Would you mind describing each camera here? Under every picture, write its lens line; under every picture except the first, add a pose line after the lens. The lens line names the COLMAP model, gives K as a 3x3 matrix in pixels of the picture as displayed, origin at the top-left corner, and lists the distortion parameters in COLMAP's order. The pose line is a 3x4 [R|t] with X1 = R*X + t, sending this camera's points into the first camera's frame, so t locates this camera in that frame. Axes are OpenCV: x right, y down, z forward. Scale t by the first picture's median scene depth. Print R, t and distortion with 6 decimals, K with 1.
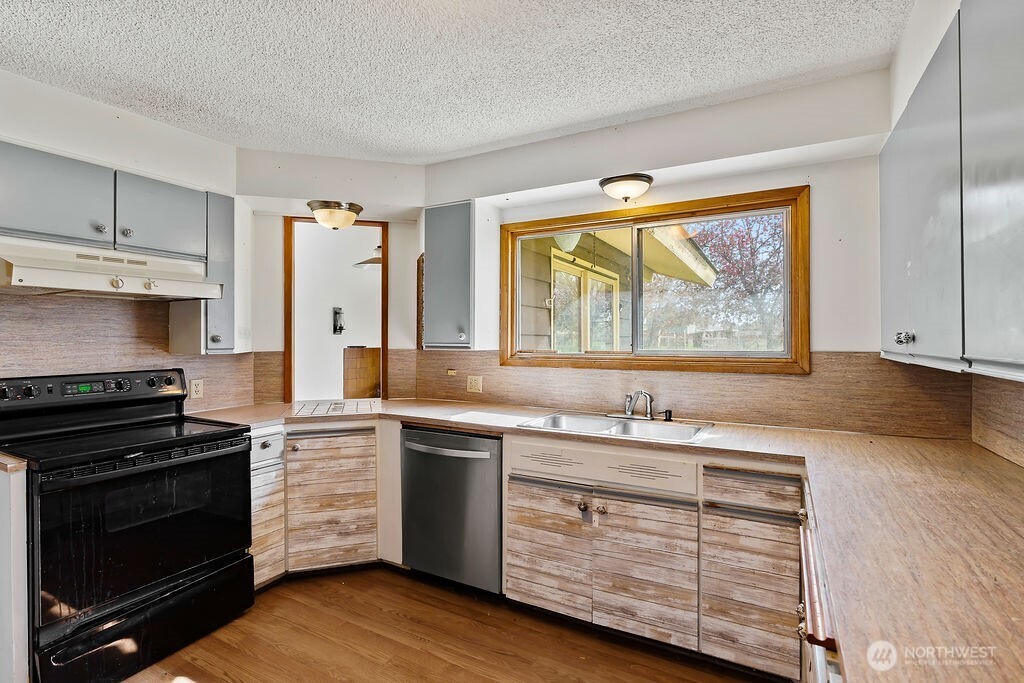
lens RADIAL K [[483.5, 0, 511.8], [0, 483.5, 334.9], [0, 0, 1]] dist [-0.004031, 0.000435]
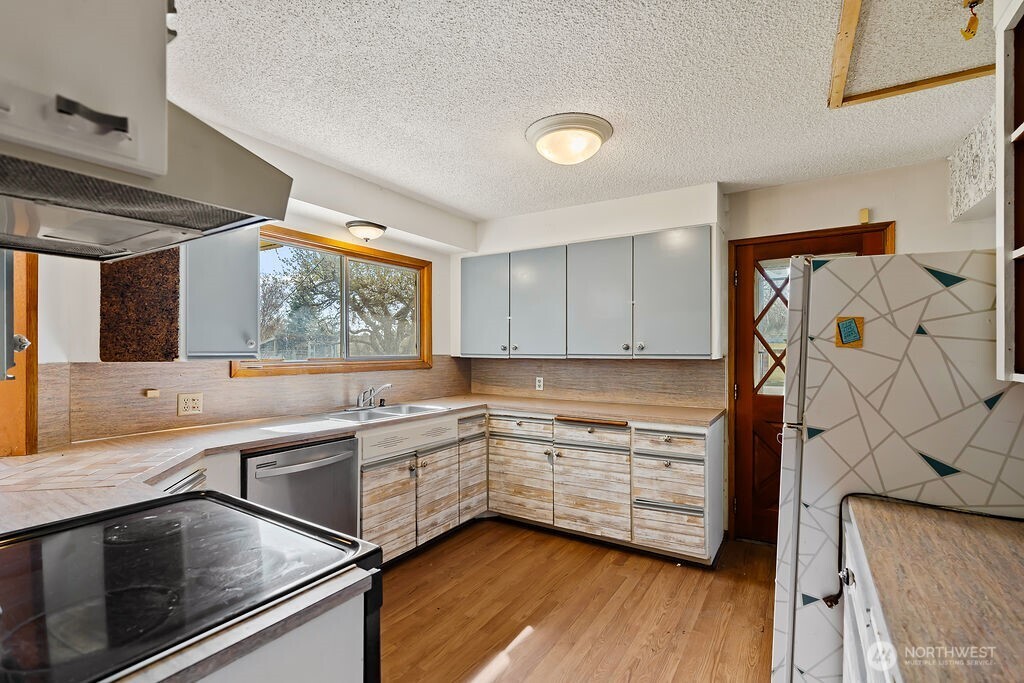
lens RADIAL K [[483.5, 0, 514.2], [0, 483.5, 348.4], [0, 0, 1]] dist [-0.004031, 0.000435]
pose [[0.052999, 0.002202, 0.998592, -1.069094], [-0.007569, 0.999970, -0.001803, 0.009768], [-0.998566, -0.007463, 0.053014, 0.551920]]
